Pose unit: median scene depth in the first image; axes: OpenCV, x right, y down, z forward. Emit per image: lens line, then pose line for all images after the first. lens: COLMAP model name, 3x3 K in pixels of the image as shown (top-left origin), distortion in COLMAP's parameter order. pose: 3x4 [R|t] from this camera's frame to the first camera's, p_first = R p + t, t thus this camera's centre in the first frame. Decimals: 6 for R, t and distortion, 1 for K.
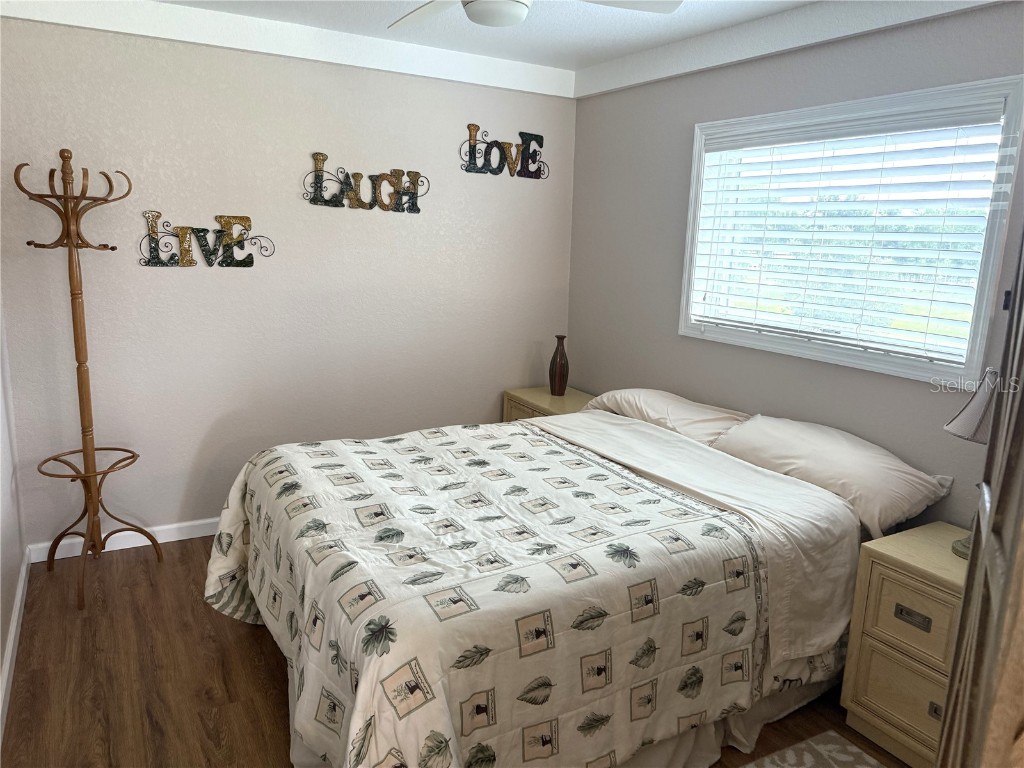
lens RADIAL K [[726.4, 0, 513.5], [0, 726.4, 388.6], [0, 0, 1]] dist [0.037162, -0.036923]
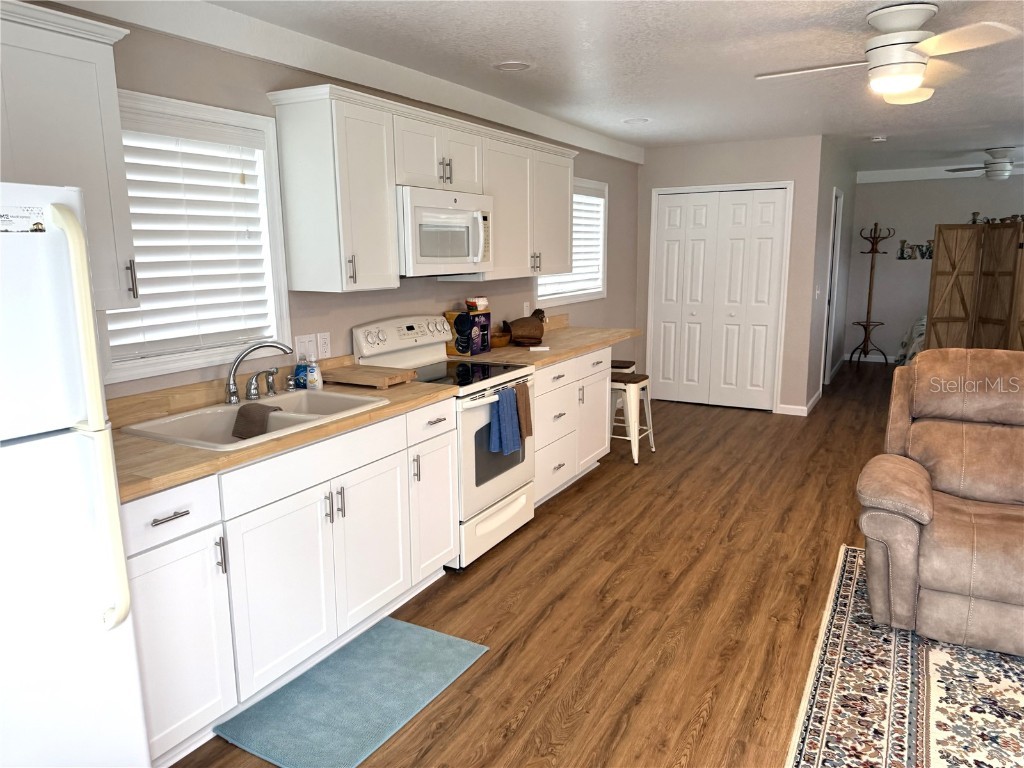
lens RADIAL K [[726.4, 0, 508.0], [0, 726.4, 382.6], [0, 0, 1]] dist [0.037162, -0.036923]
pose [[0.518303, 0.100407, -0.849282, 1.127245], [-0.147480, 0.988700, 0.026886, 0.433834], [0.842384, 0.111317, 0.527255, -1.652241]]
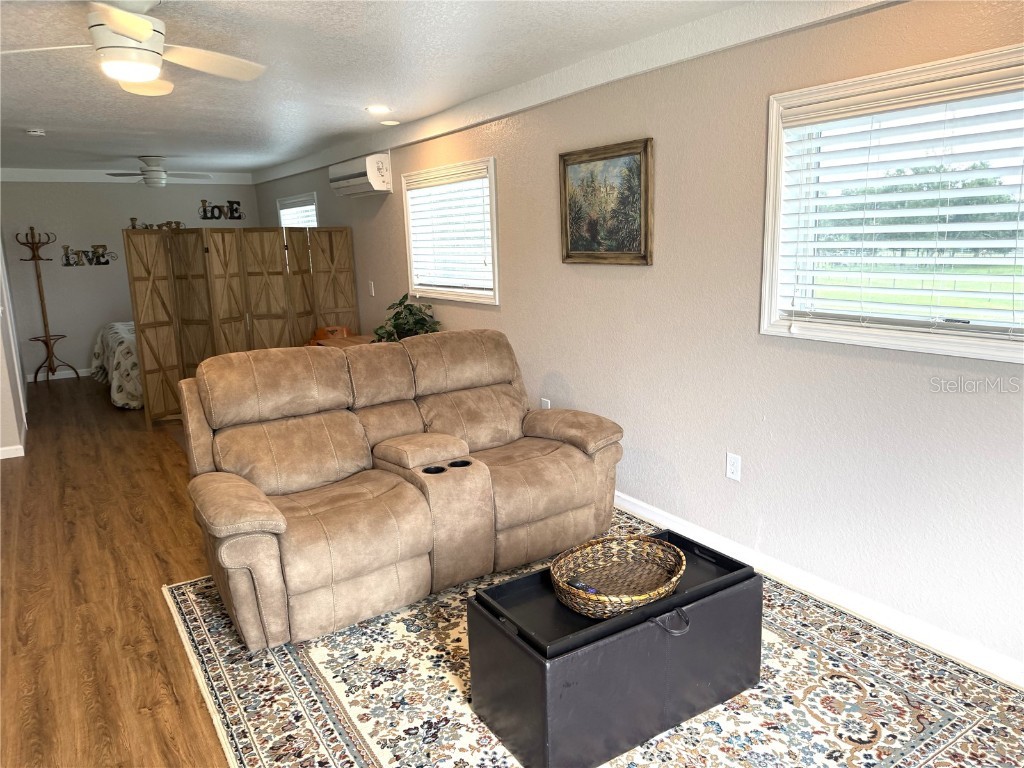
lens RADIAL K [[726.4, 0, 516.6], [0, 726.4, 375.7], [0, 0, 1]] dist [0.037162, -0.036923]
pose [[0.995622, -0.083257, 0.042482, 0.937179], [0.084414, 0.996086, -0.026218, 0.415159], [-0.040133, 0.029689, 0.998753, -1.628329]]
